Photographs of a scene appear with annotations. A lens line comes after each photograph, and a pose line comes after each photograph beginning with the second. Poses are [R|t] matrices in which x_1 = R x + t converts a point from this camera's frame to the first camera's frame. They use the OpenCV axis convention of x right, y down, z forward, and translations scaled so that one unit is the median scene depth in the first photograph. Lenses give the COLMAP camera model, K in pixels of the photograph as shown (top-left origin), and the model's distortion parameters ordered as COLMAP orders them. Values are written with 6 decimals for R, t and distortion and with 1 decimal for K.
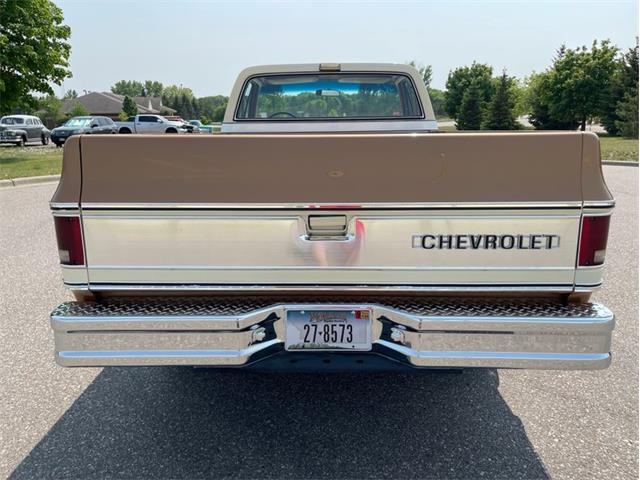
lens RADIAL K [[484.0, 0, 317.9], [0, 484.0, 234.2], [0, 0, 1]] dist [0.075678, -0.104233]
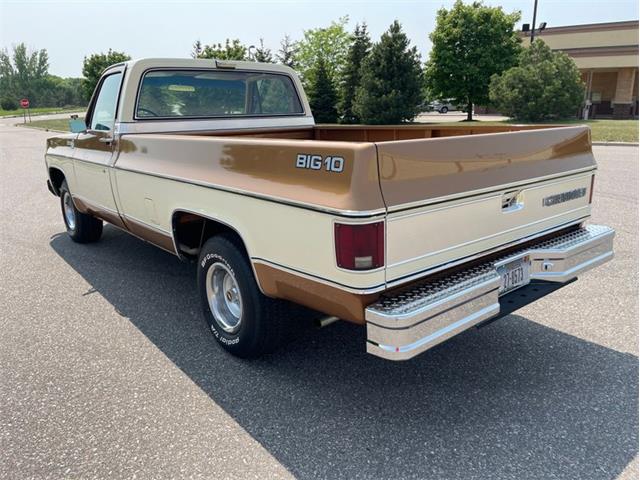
lens RADIAL K [[484.0, 0, 321.8], [0, 484.0, 230.1], [0, 0, 1]] dist [0.075678, -0.104233]
pose [[0.755250, -0.163542, 0.634706, -0.133487], [0.155876, 0.985404, 0.068425, -0.011523], [-0.636632, 0.047258, 0.769719, 0.029261]]
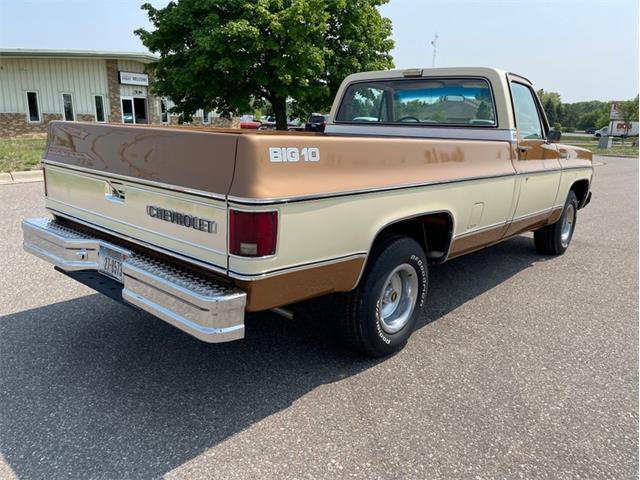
lens RADIAL K [[484.0, 0, 322.1], [0, 484.0, 241.1], [0, 0, 1]] dist [0.075678, -0.104233]
pose [[0.772175, 0.183623, -0.608300, 0.144200], [-0.182001, 0.981139, 0.065138, -0.007826], [0.608787, 0.060413, 0.791030, 0.025435]]
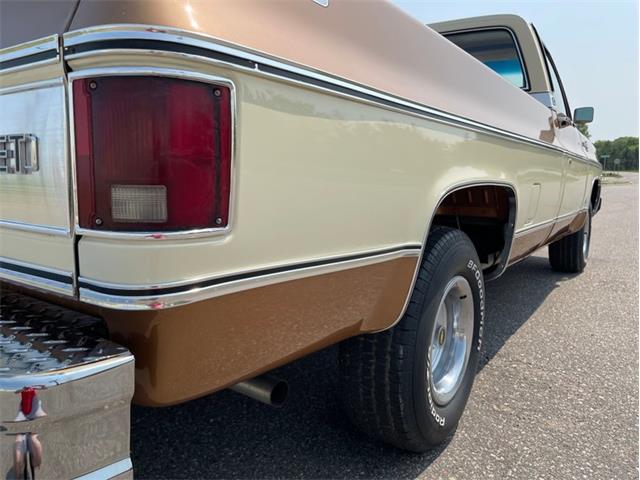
lens RADIAL K [[484.0, 0, 325.2], [0, 484.0, 235.8], [0, 0, 1]] dist [0.075678, -0.104233]
pose [[0.844930, 0.086959, -0.527761, 0.091207], [-0.135292, 0.989356, -0.053583, 0.006982], [0.517484, 0.116675, 0.847701, 0.083284]]
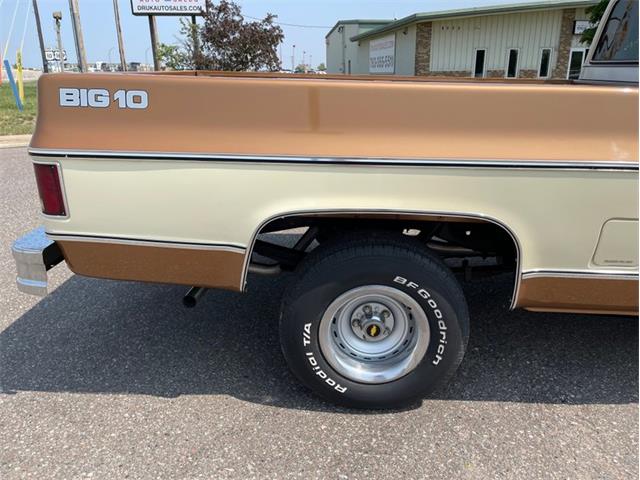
lens RADIAL K [[484.0, 0, 325.8], [0, 484.0, 239.6], [0, 0, 1]] dist [0.075678, -0.104233]
pose [[0.000862, 0.337684, -0.941259, 0.162321], [-0.229973, 0.916098, 0.328446, -0.036486], [0.973197, 0.216181, 0.078448, 0.158112]]
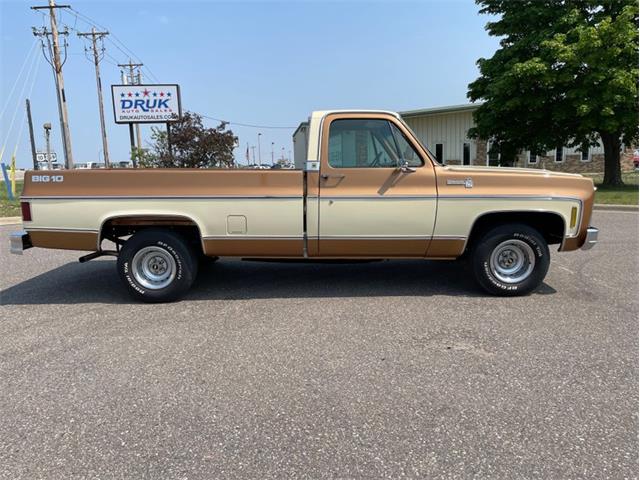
lens RADIAL K [[484.0, 0, 318.2], [0, 484.0, 240.9], [0, 0, 1]] dist [0.075678, -0.104233]
pose [[0.022233, 0.167106, -0.985688, 0.344216], [-0.205537, 0.965635, 0.159070, -0.061660], [0.978397, 0.199059, 0.055816, 0.258164]]
